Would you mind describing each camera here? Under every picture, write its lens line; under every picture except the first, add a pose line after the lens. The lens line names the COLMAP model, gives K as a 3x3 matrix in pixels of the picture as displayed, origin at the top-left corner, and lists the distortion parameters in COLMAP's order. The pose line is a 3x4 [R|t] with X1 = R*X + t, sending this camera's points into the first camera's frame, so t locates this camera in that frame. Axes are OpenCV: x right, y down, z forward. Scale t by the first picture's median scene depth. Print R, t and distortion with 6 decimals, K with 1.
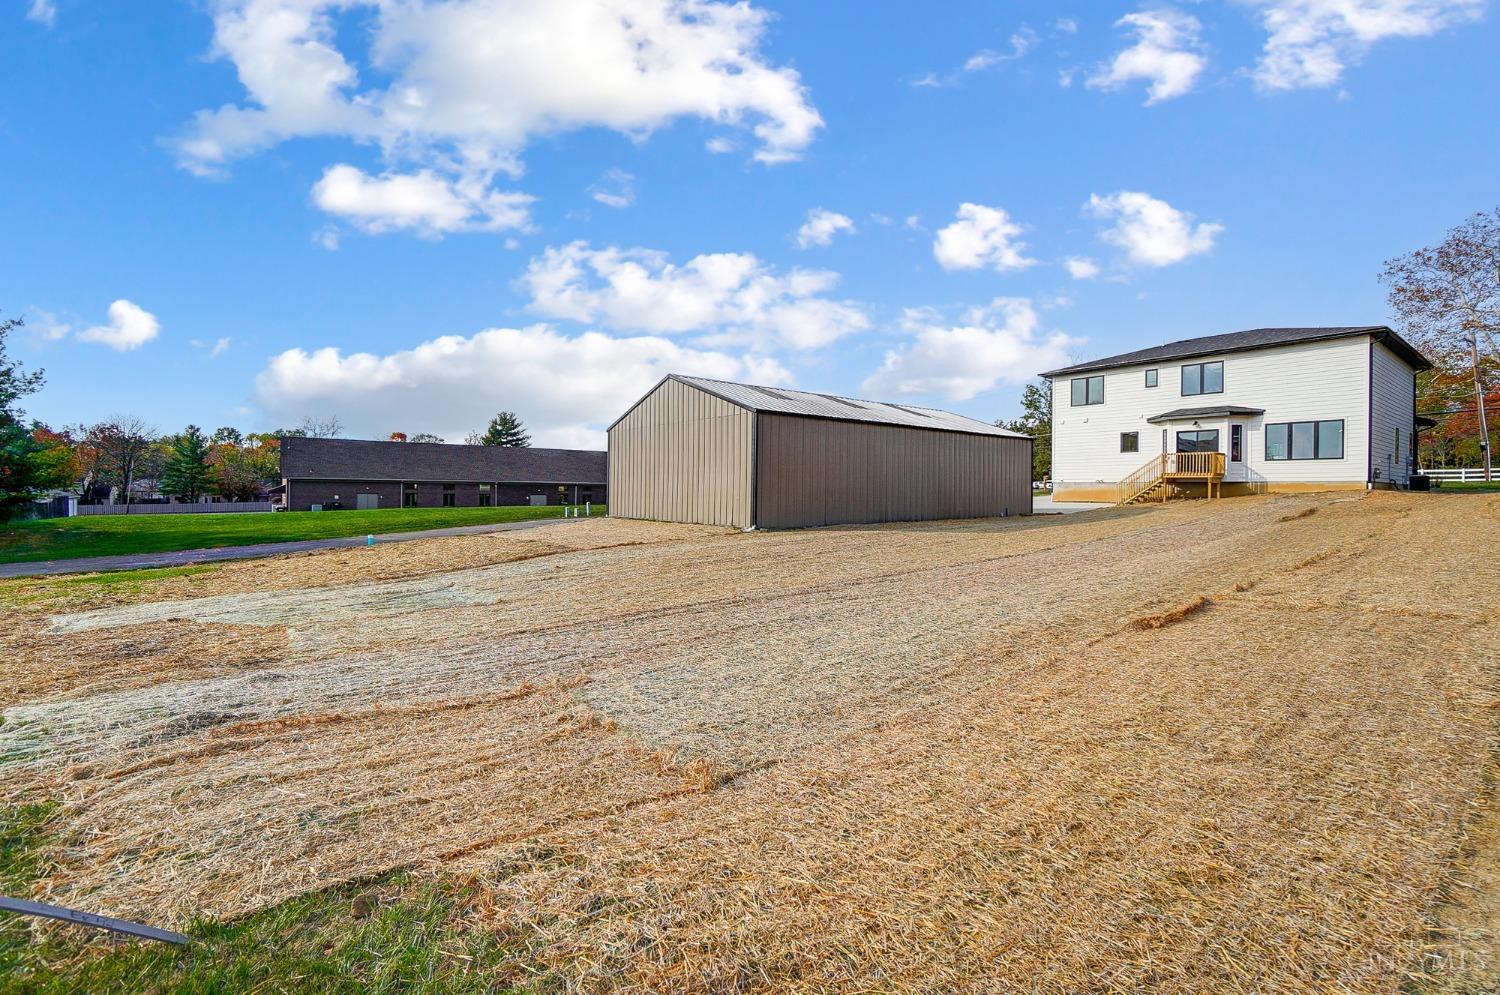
lens RADIAL K [[677.3, 0, 750.0], [0, 677.3, 497.5], [0, 0, 1]] dist [-0.066772, 0.023593]
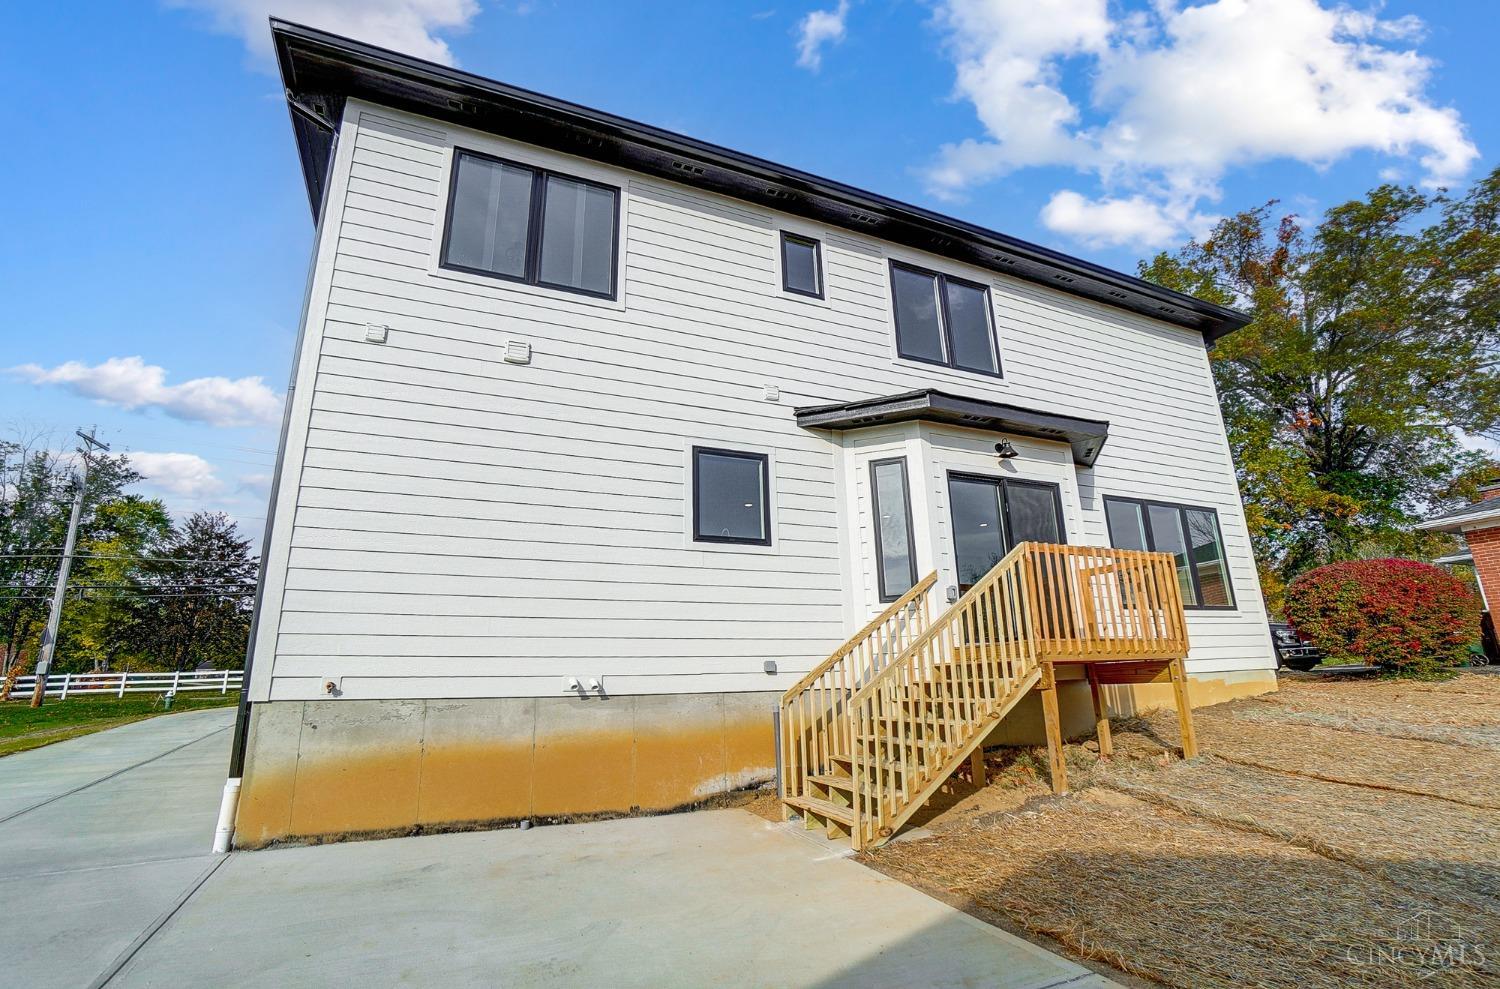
lens RADIAL K [[708.3, 0, 740.0], [0, 708.3, 489.0], [0, 0, 1]] dist [-0.066065, 0.024194]
pose [[0.237914, 0.252363, 0.937928, 0.405573], [0.038944, 0.962401, -0.268826, -0.027934], [-0.970505, 0.100484, 0.219141, 1.068544]]
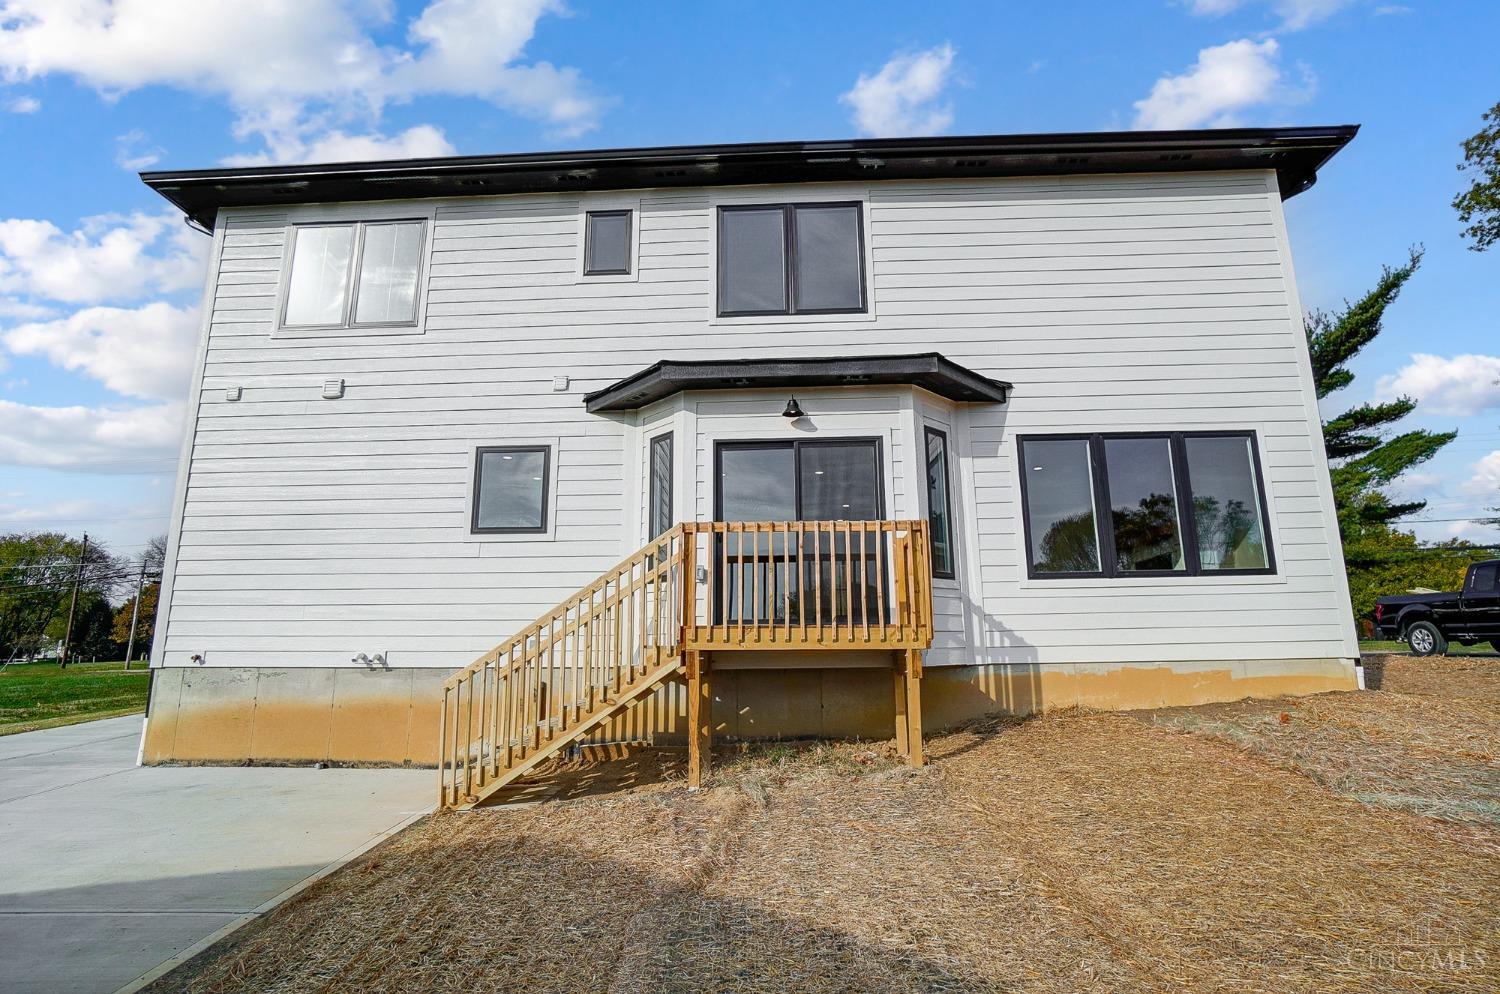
lens RADIAL K [[763.7, 0, 743.8], [0, 763.7, 491.9], [0, 0, 1]] dist [-0.048030, 0.023005]
pose [[0.651126, 0.145168, 0.744957, 0.482756], [0.019740, 0.977966, -0.207827, -0.029554], [-0.758713, 0.150027, 0.633914, 0.870644]]
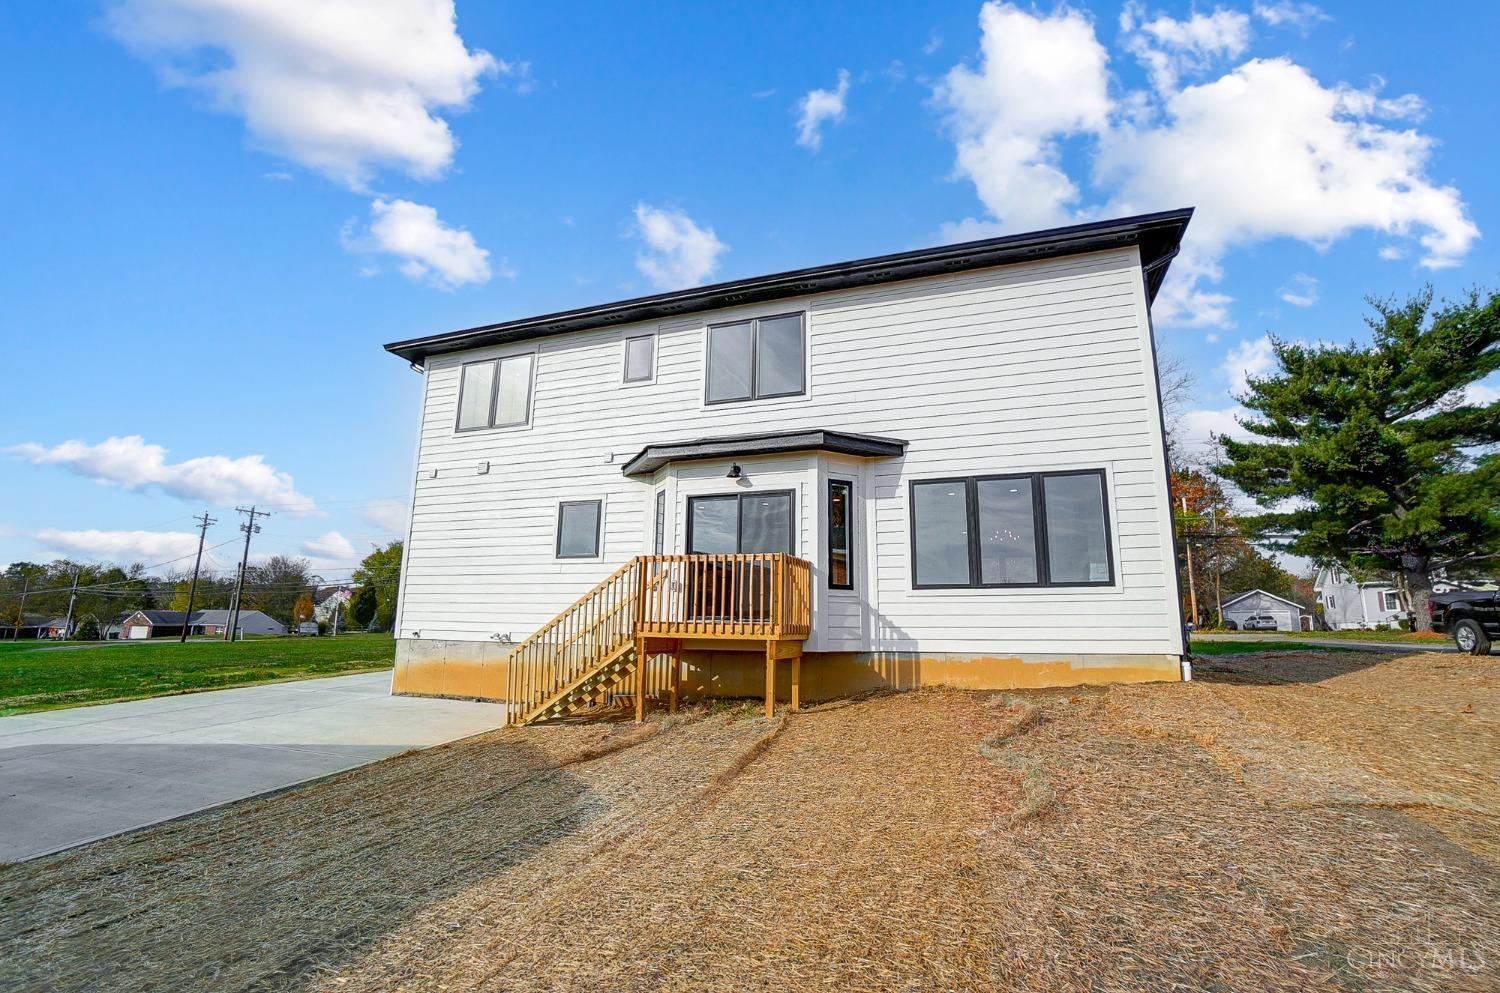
lens RADIAL K [[677.3, 0, 750.0], [0, 677.3, 496.5], [0, 0, 1]] dist [-0.066772, 0.023593]
pose [[0.844345, 0.110839, 0.524210, 0.516430], [-0.003011, 0.979335, -0.202221, -0.031484], [-0.535791, 0.169166, 0.827231, 0.732913]]
